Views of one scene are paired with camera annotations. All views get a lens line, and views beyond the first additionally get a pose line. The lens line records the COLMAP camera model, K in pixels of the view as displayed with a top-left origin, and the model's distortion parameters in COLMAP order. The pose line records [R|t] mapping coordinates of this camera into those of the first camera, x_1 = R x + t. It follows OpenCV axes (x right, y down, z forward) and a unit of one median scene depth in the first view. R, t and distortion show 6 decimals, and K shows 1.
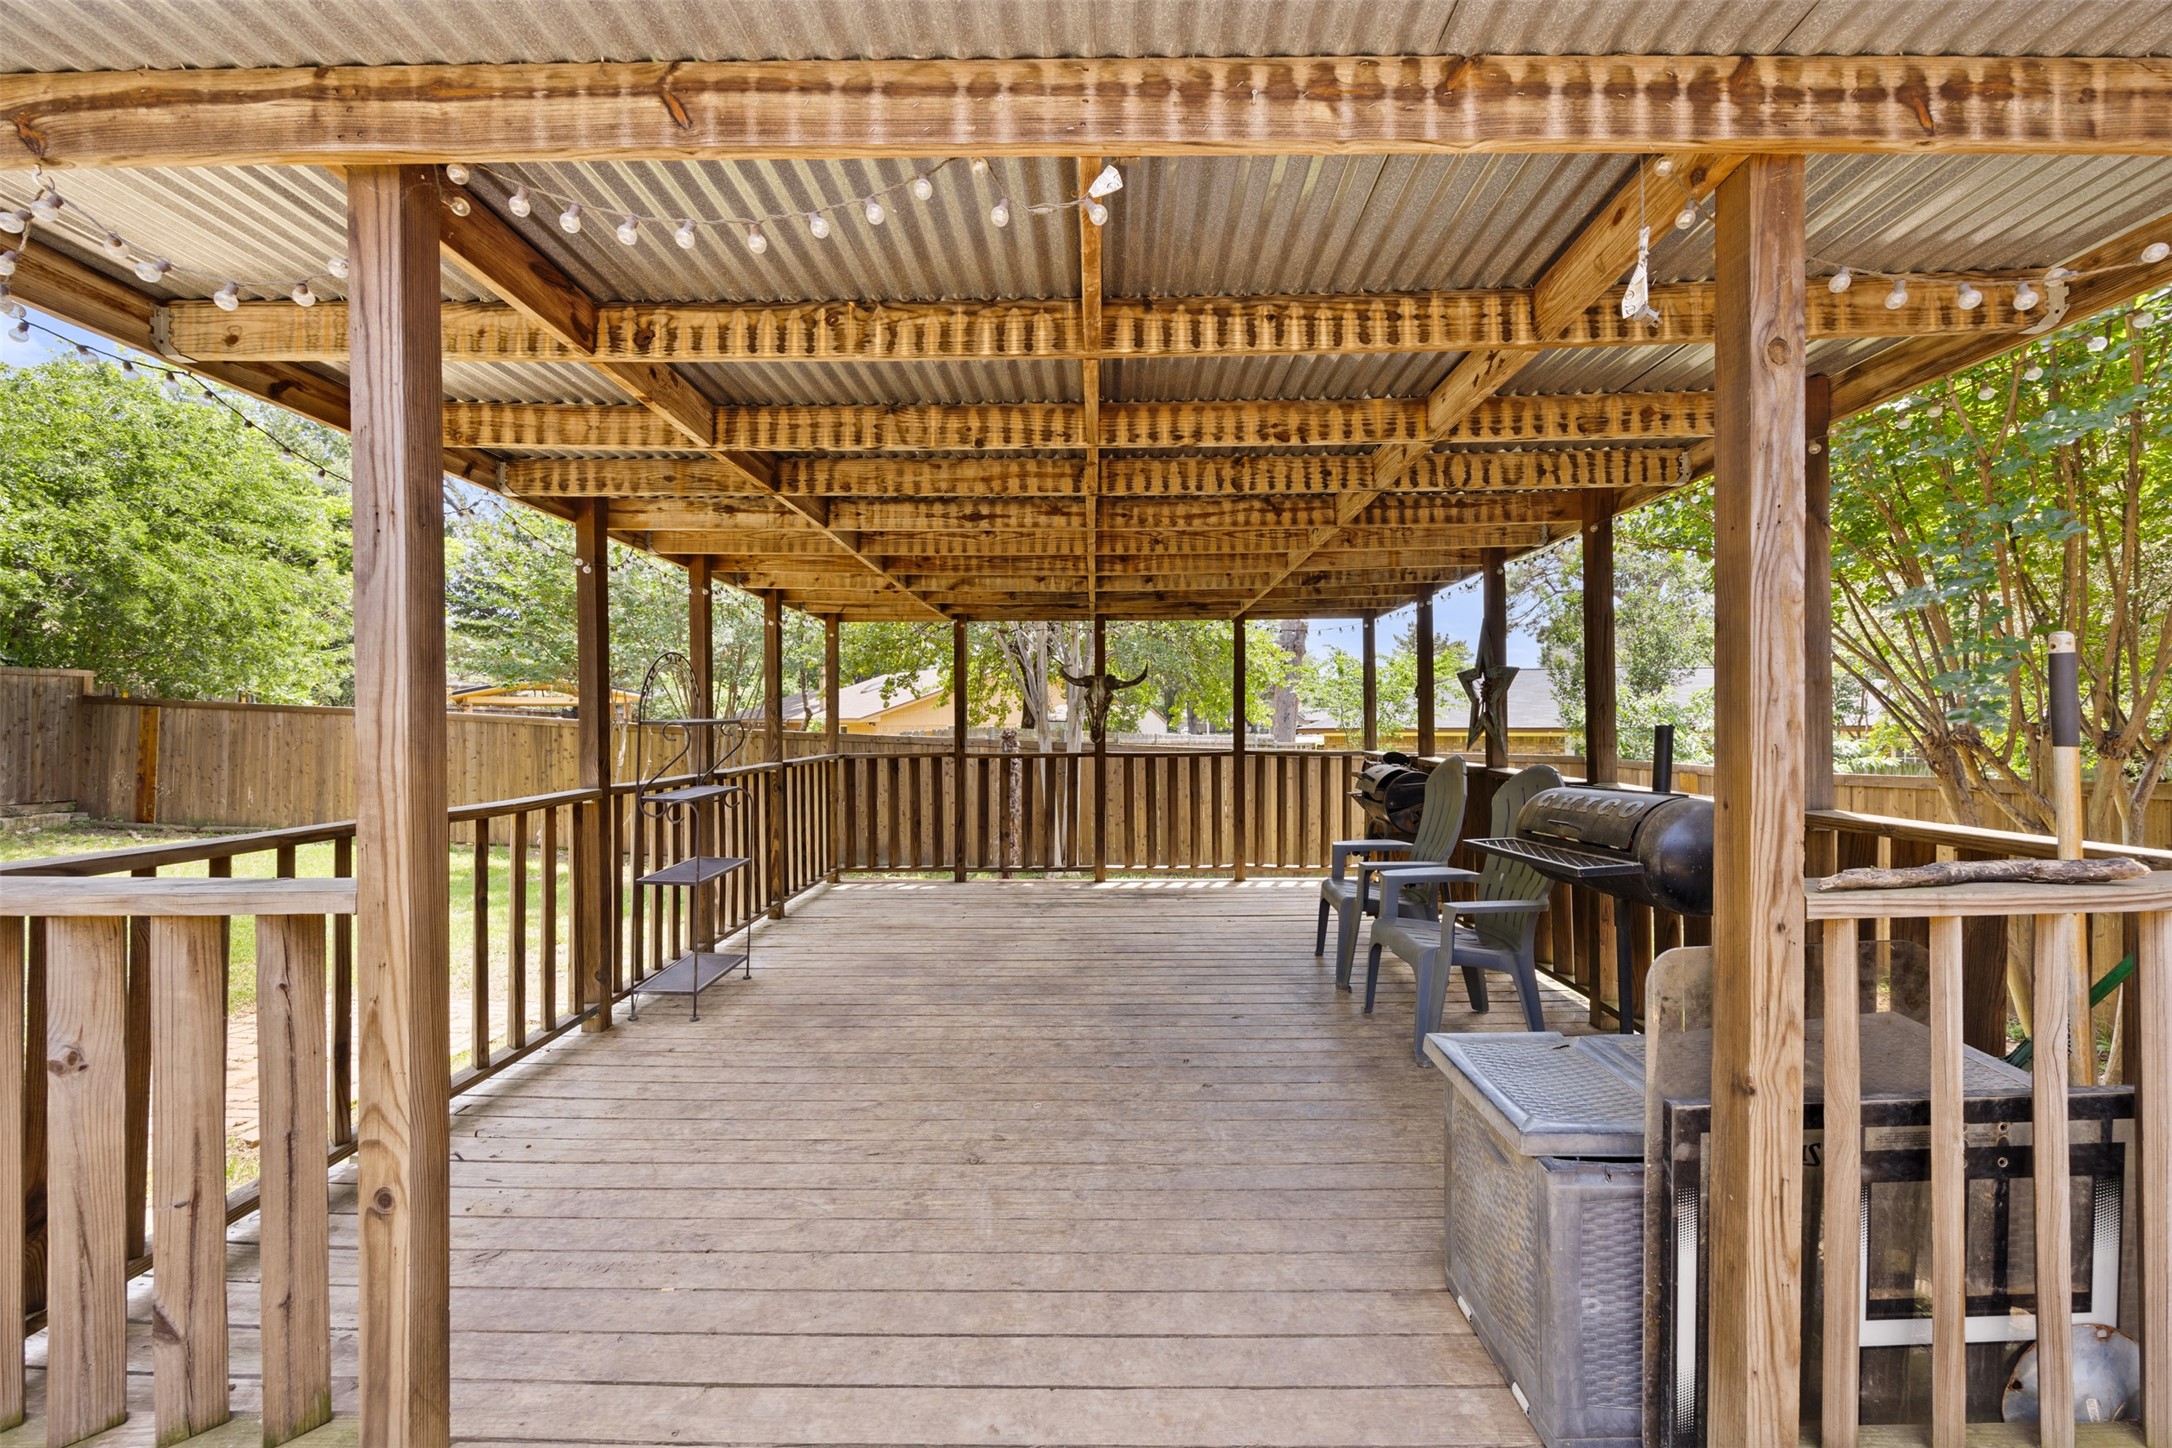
lens RADIAL K [[840.1, 0, 1079.4], [0, 840.1, 716.1], [0, 0, 1]] dist [-0.002413, -0.000067]
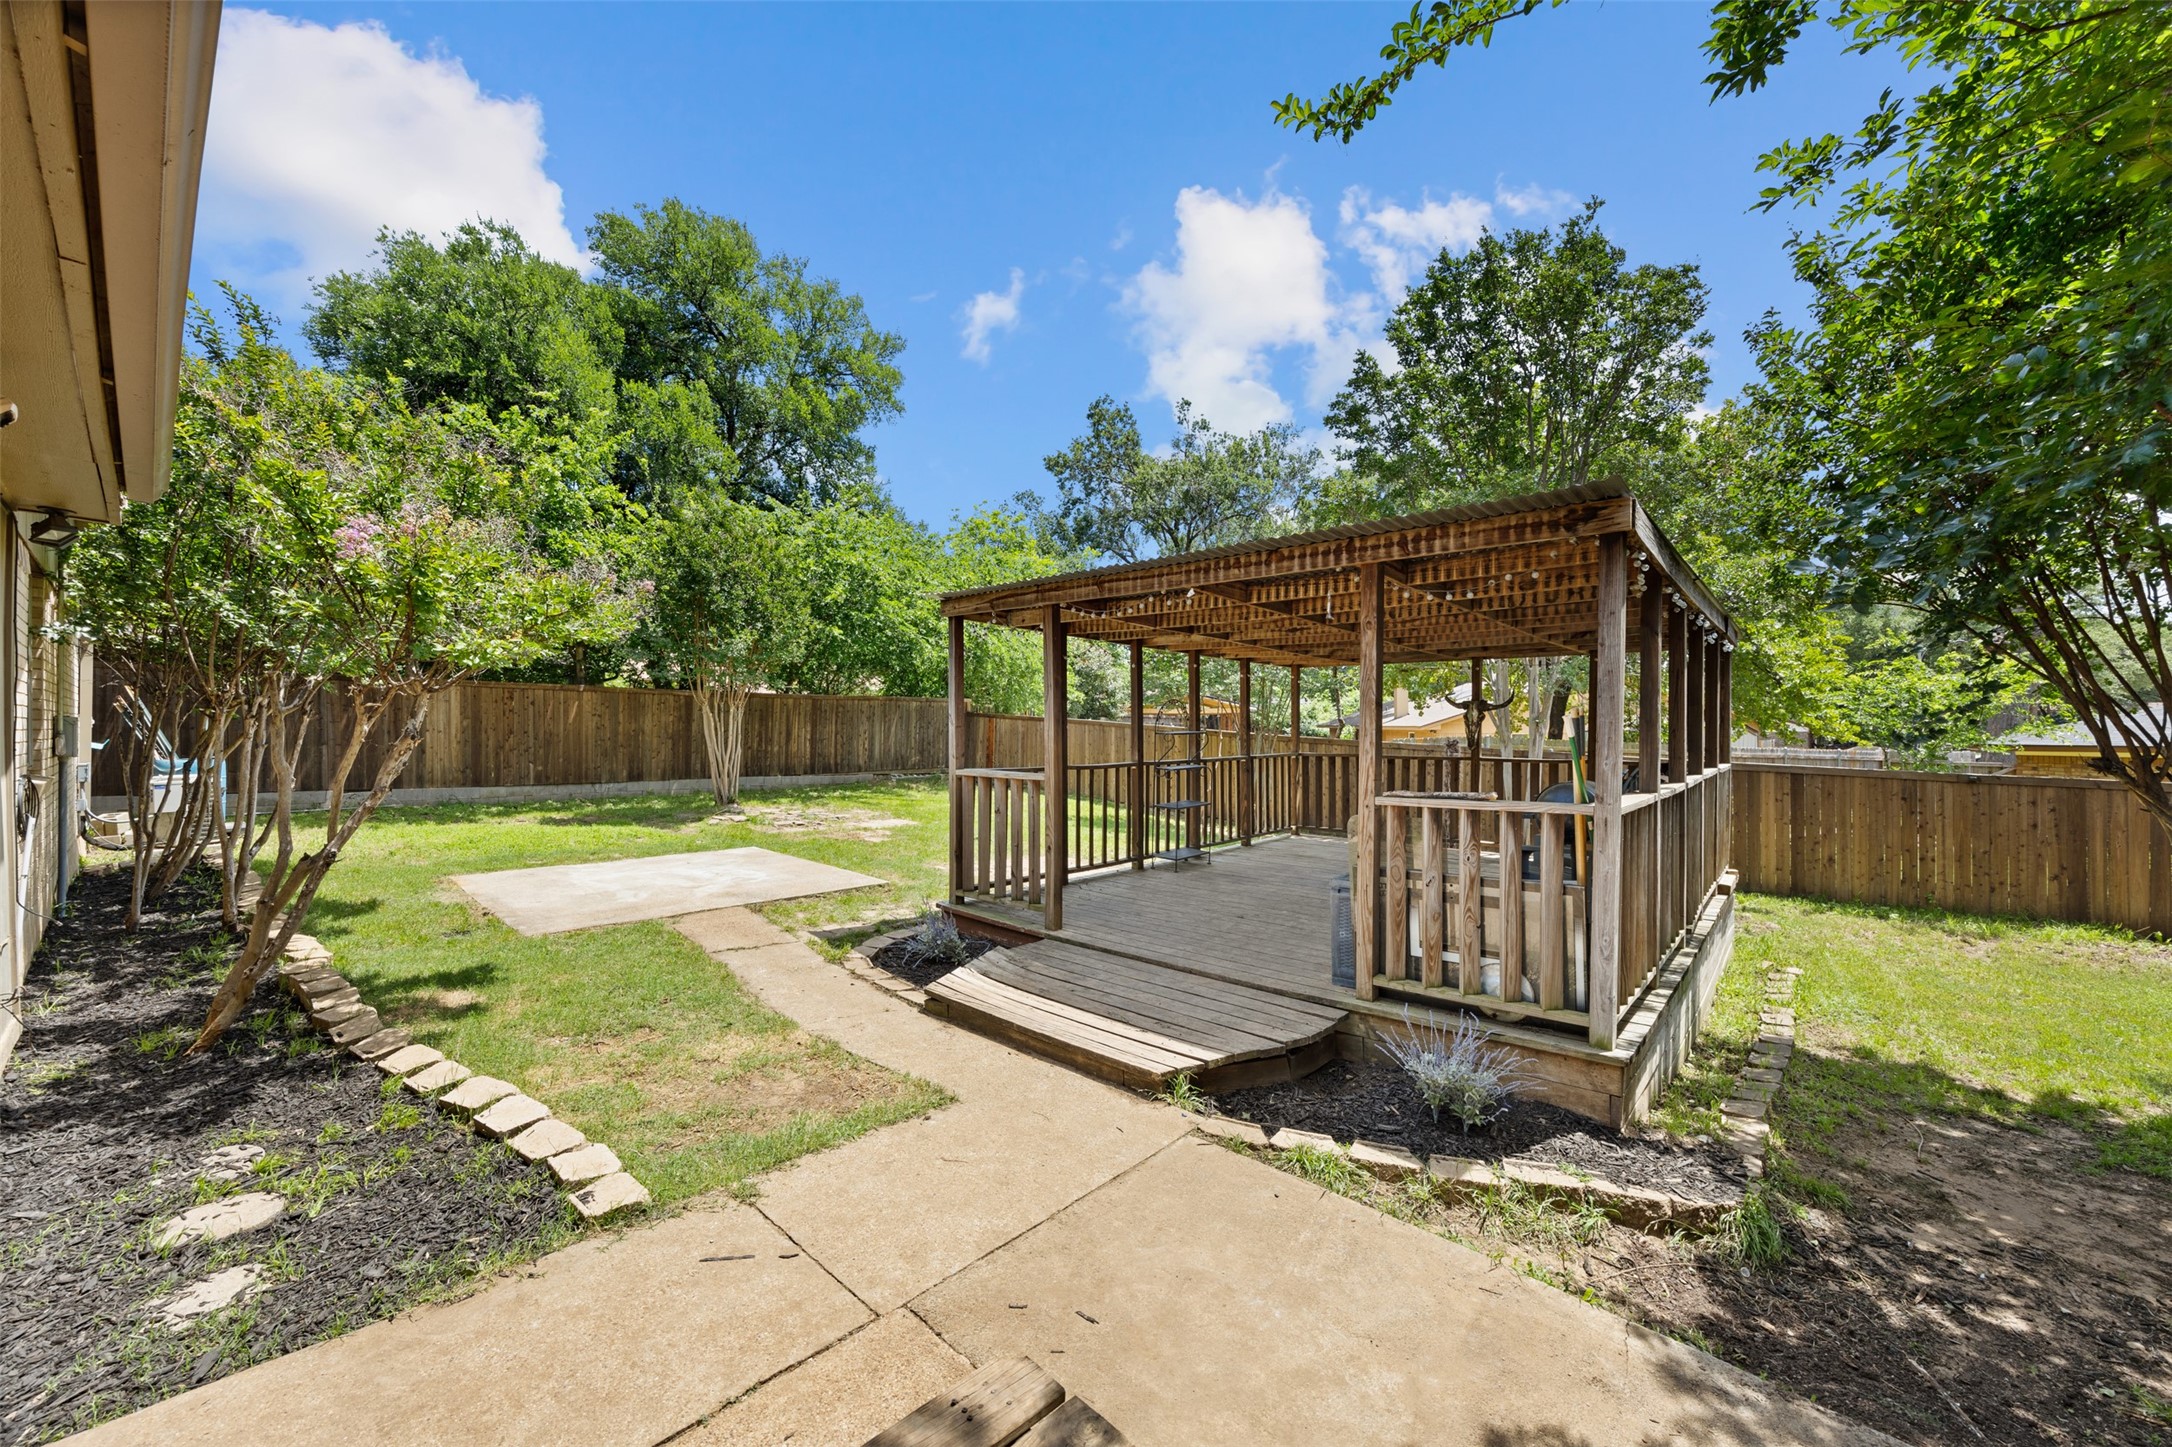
lens RADIAL K [[840.1, 0, 1087.4], [0, 840.1, 721.1], [0, 0, 1]] dist [-0.002413, -0.000067]
pose [[0.756490, 0.005664, -0.653980, 1.439816], [-0.004535, 0.999984, 0.003415, -0.053358], [0.653989, 0.000383, 0.756504, -1.434654]]
